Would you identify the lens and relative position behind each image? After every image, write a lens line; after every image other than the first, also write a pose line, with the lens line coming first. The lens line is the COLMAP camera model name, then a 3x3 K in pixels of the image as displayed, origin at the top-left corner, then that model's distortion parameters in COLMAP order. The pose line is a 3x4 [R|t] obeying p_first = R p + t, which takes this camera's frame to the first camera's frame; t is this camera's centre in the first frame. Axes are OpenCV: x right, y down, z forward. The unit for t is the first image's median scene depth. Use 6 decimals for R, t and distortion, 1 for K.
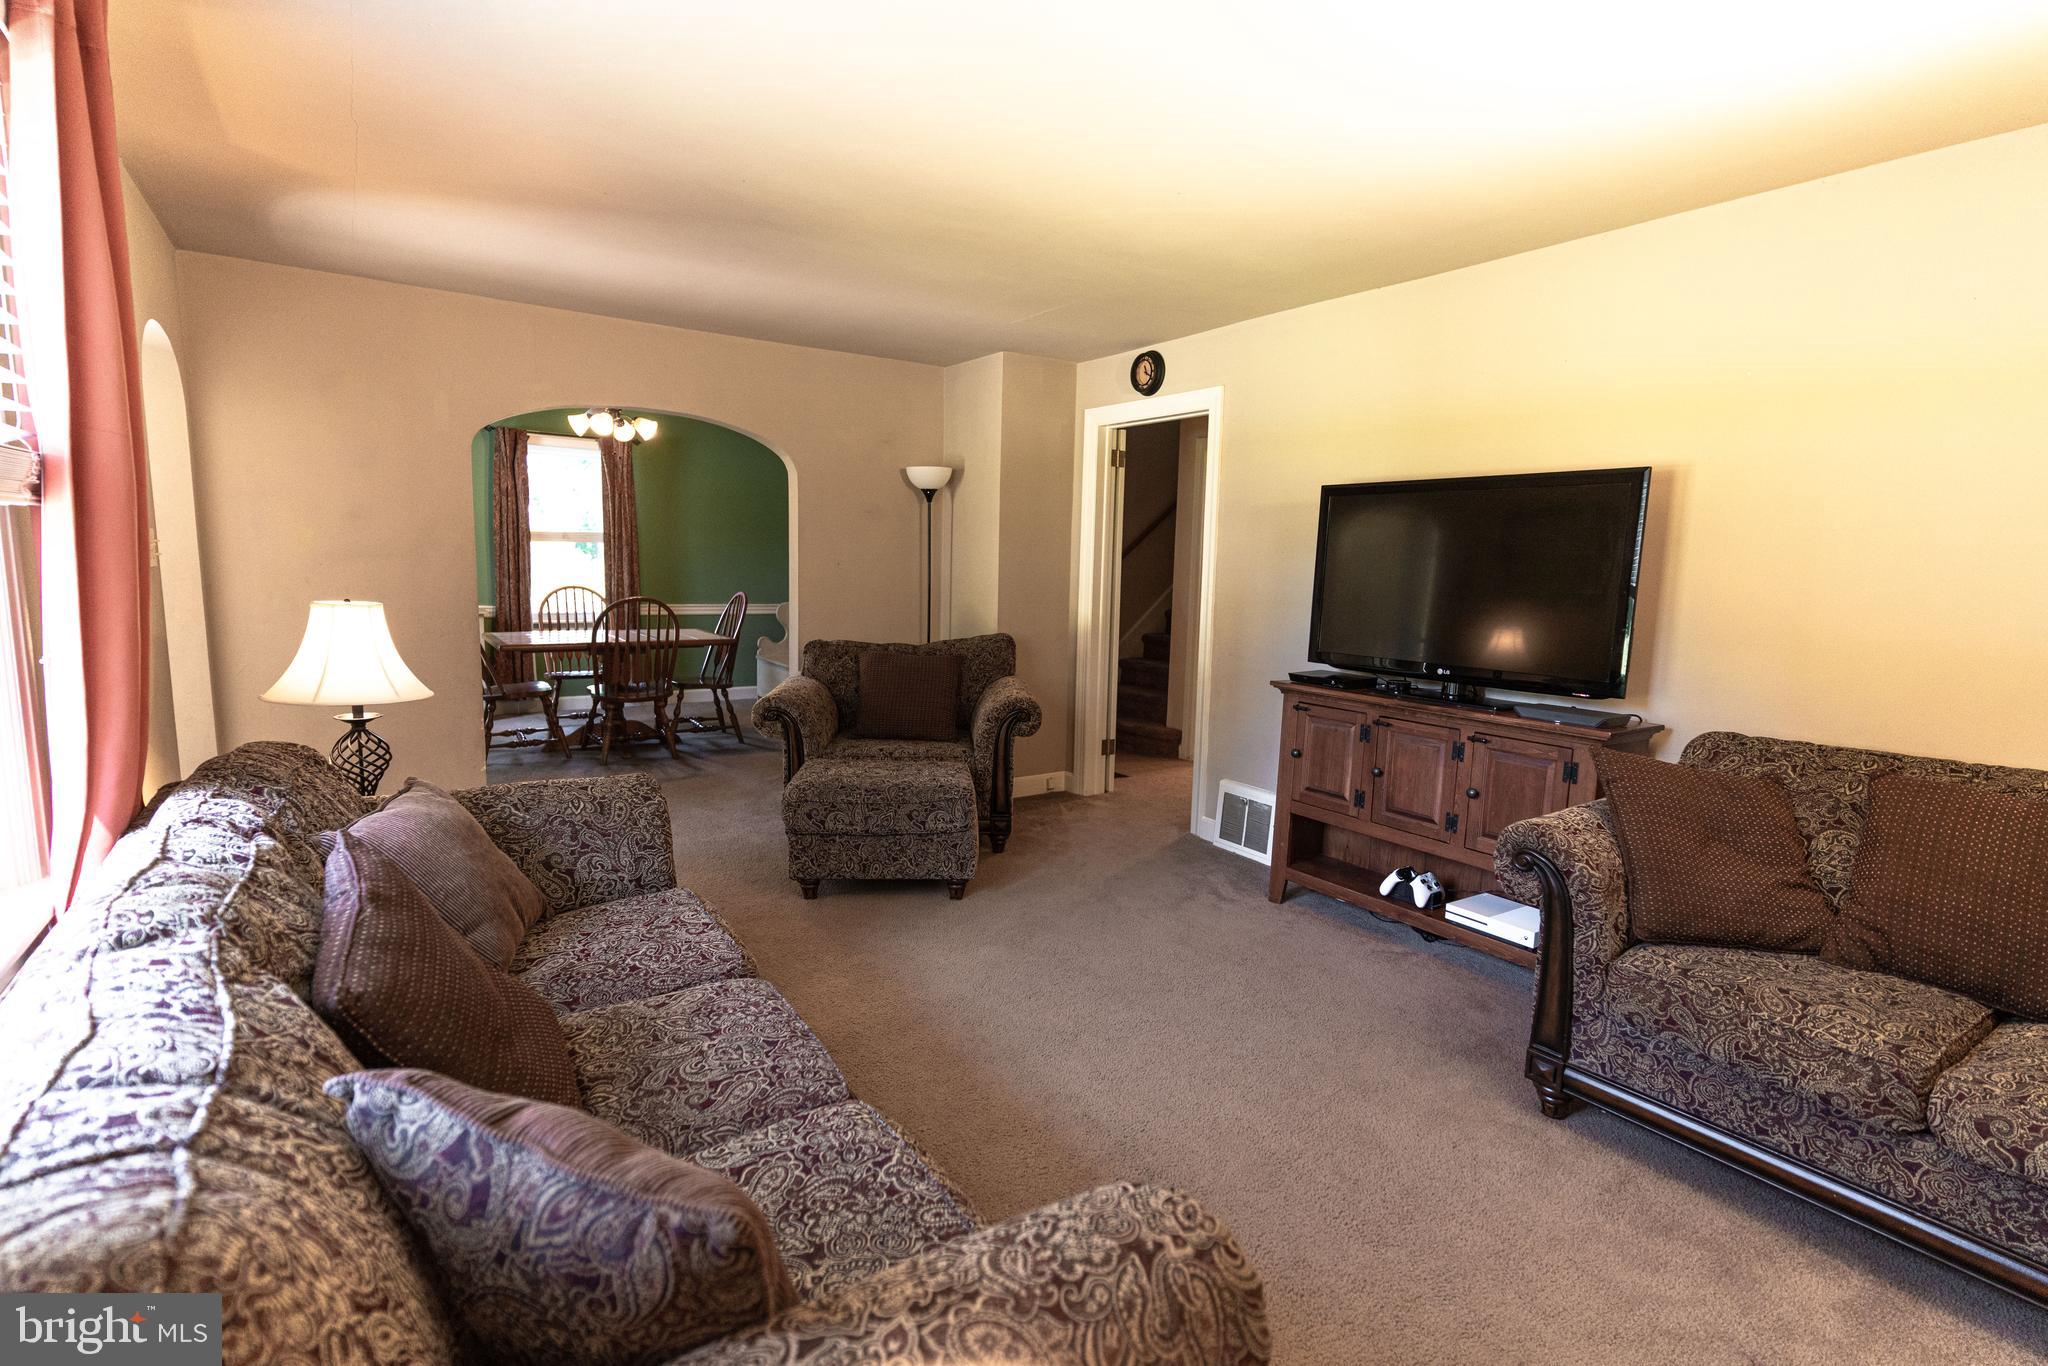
lens RADIAL K [[968.7, 0, 1024.0], [0, 968.7, 683.0], [0, 0, 1]] dist [0.000293, 0.001147]
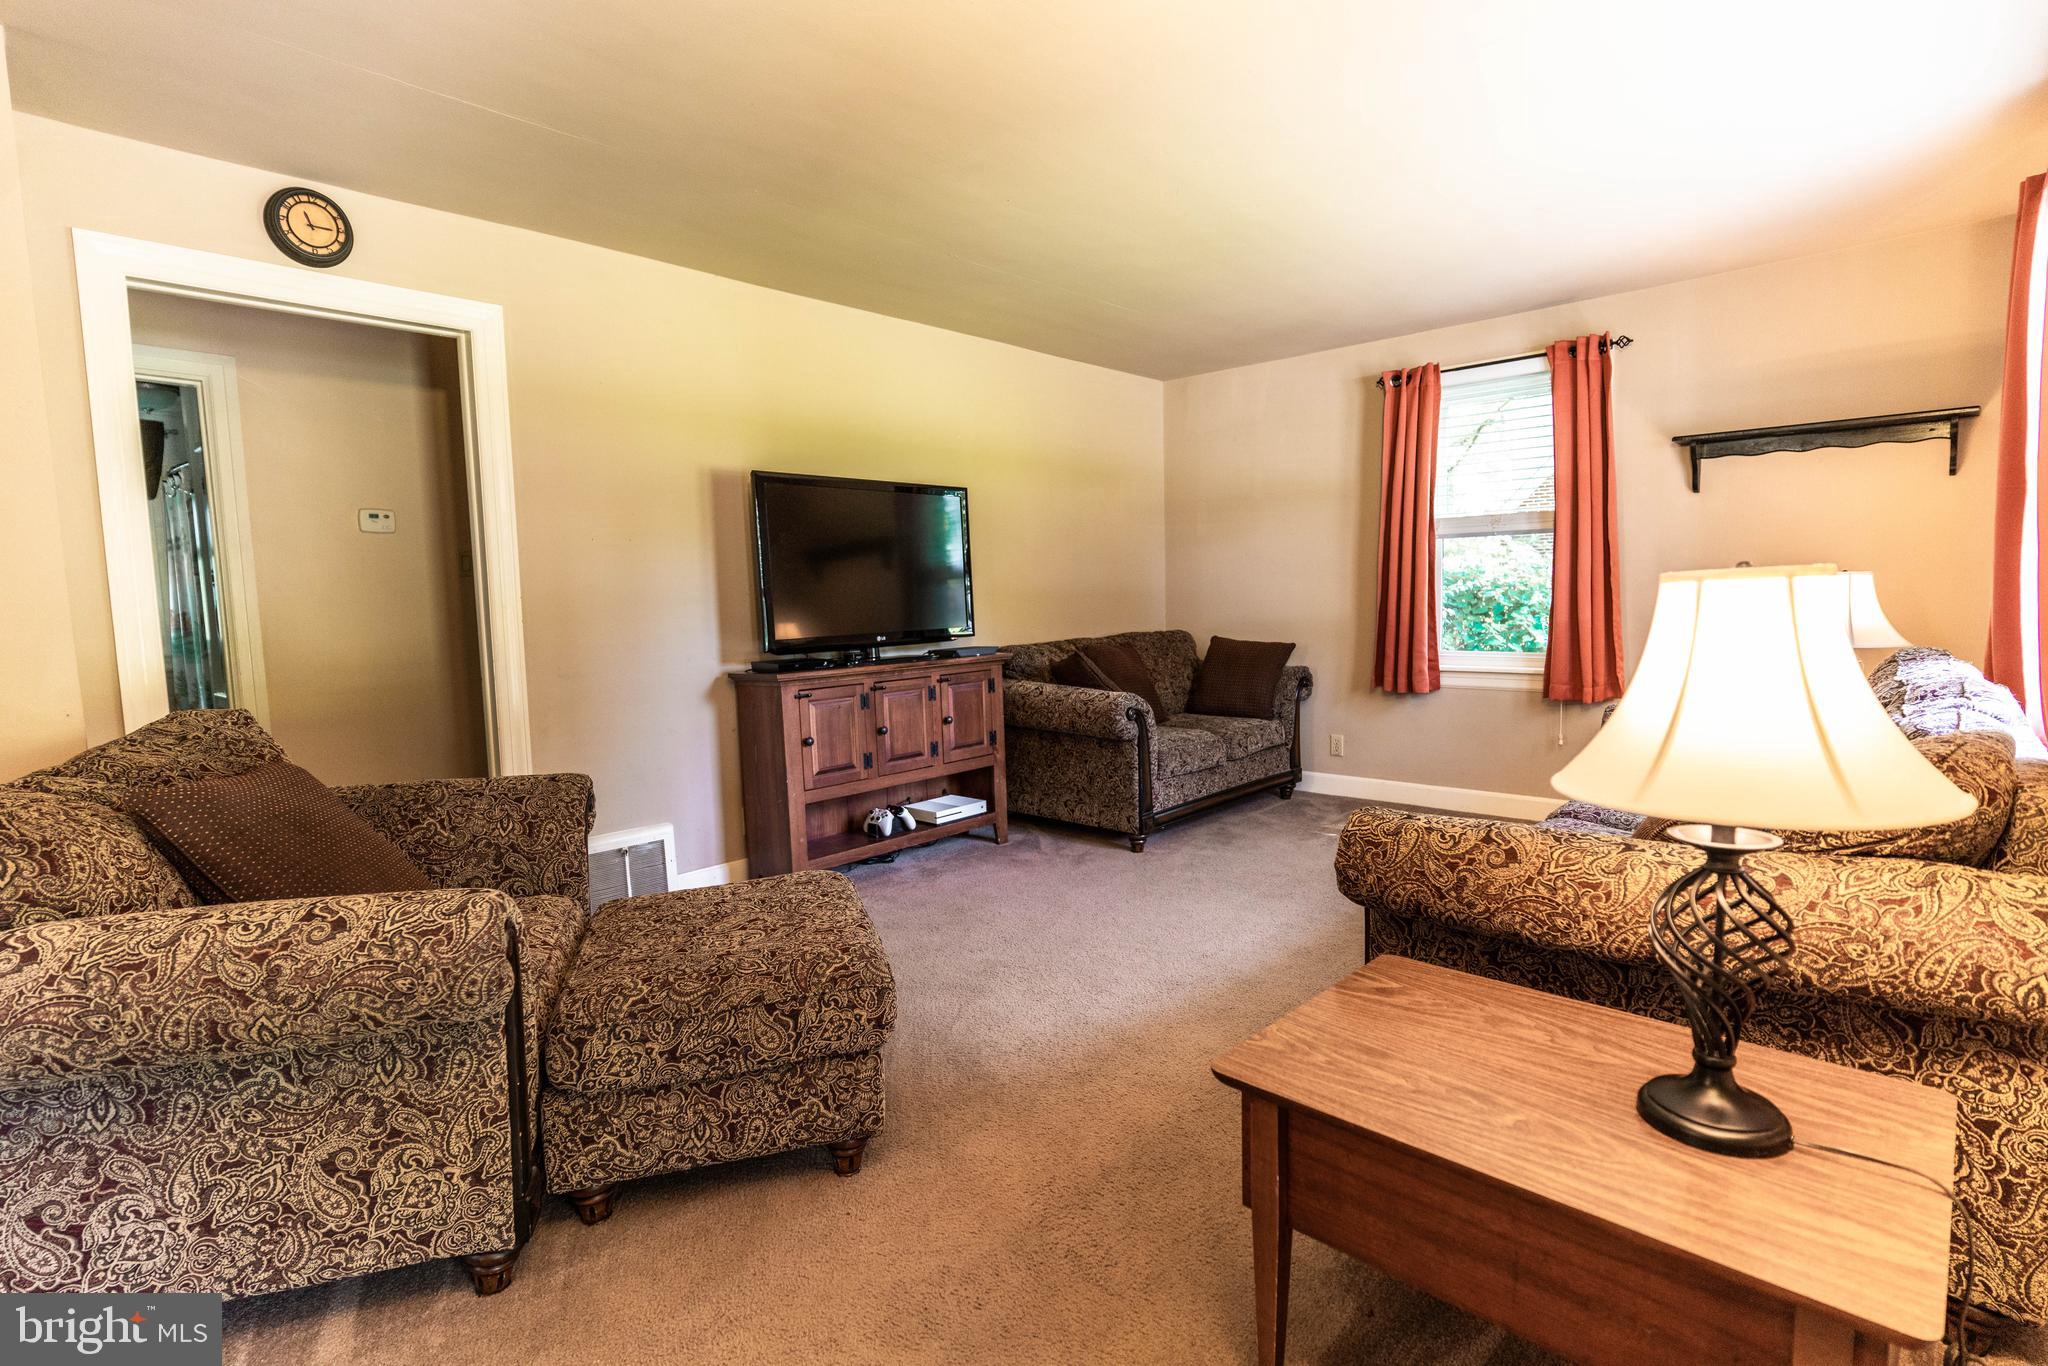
lens RADIAL K [[991.8, 0, 1028.8], [0, 991.8, 682.0], [0, 0, 1]] dist [0.000109, -0.000593]
pose [[-0.229116, -0.112708, 0.966852, -0.657327], [0.140656, 0.979016, 0.147457, -0.092691], [-0.963183, 0.169779, -0.208456, 0.872355]]
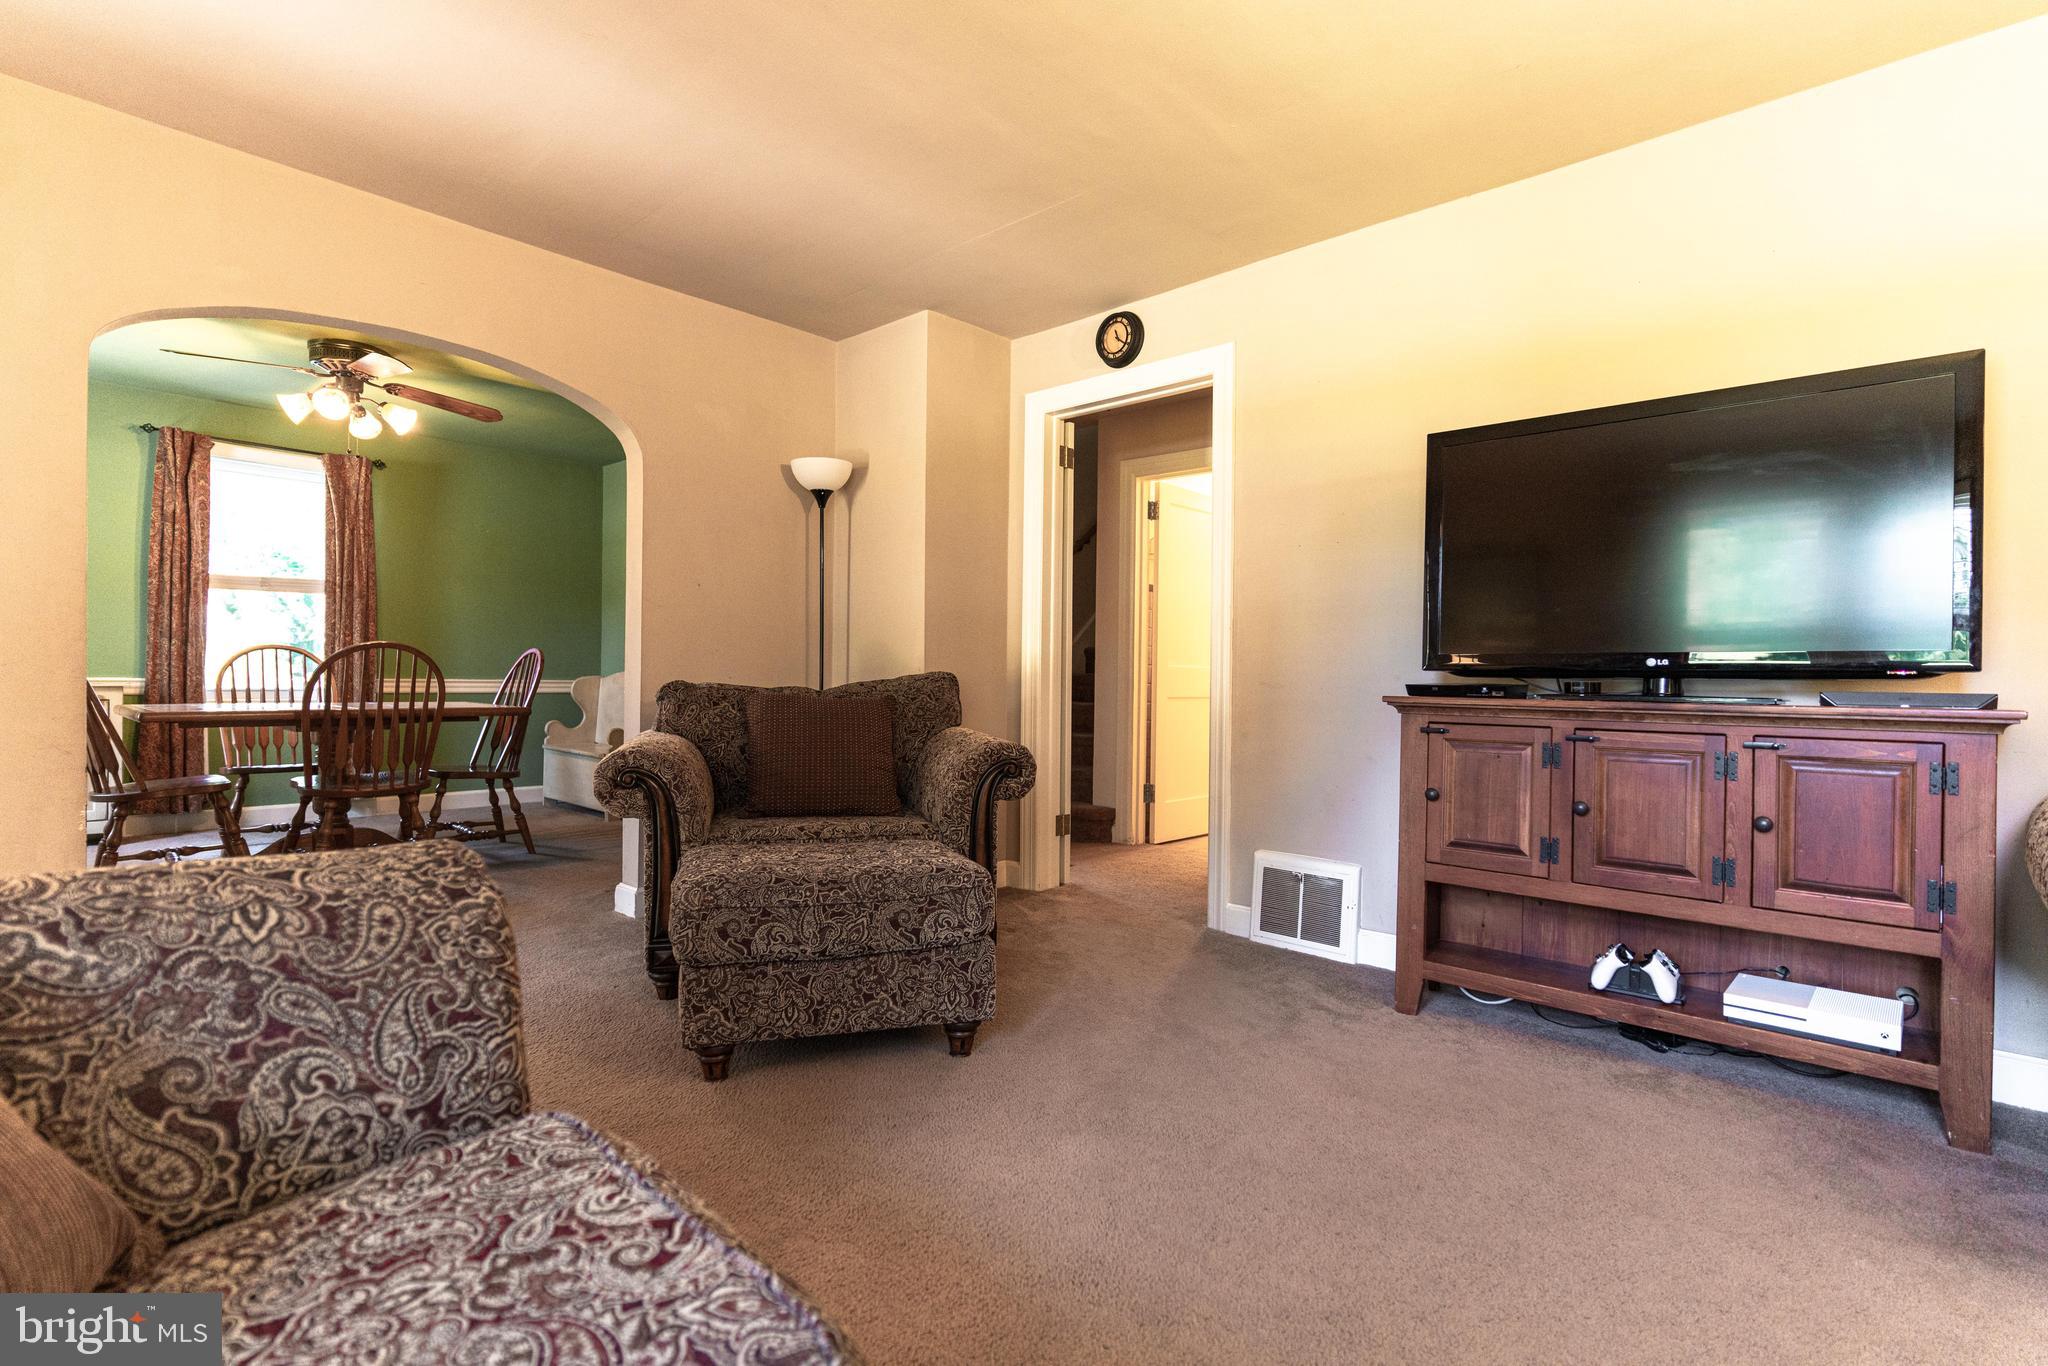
lens RADIAL K [[970.9, 0, 1027.8], [0, 970.9, 682.1], [0, 0, 1]] dist [0.001362, 0.000904]
pose [[0.974551, -0.015079, 0.223659, -0.147420], [0.041236, 0.992768, -0.112747, 0.052242], [-0.220342, 0.119101, 0.968124, 0.324778]]
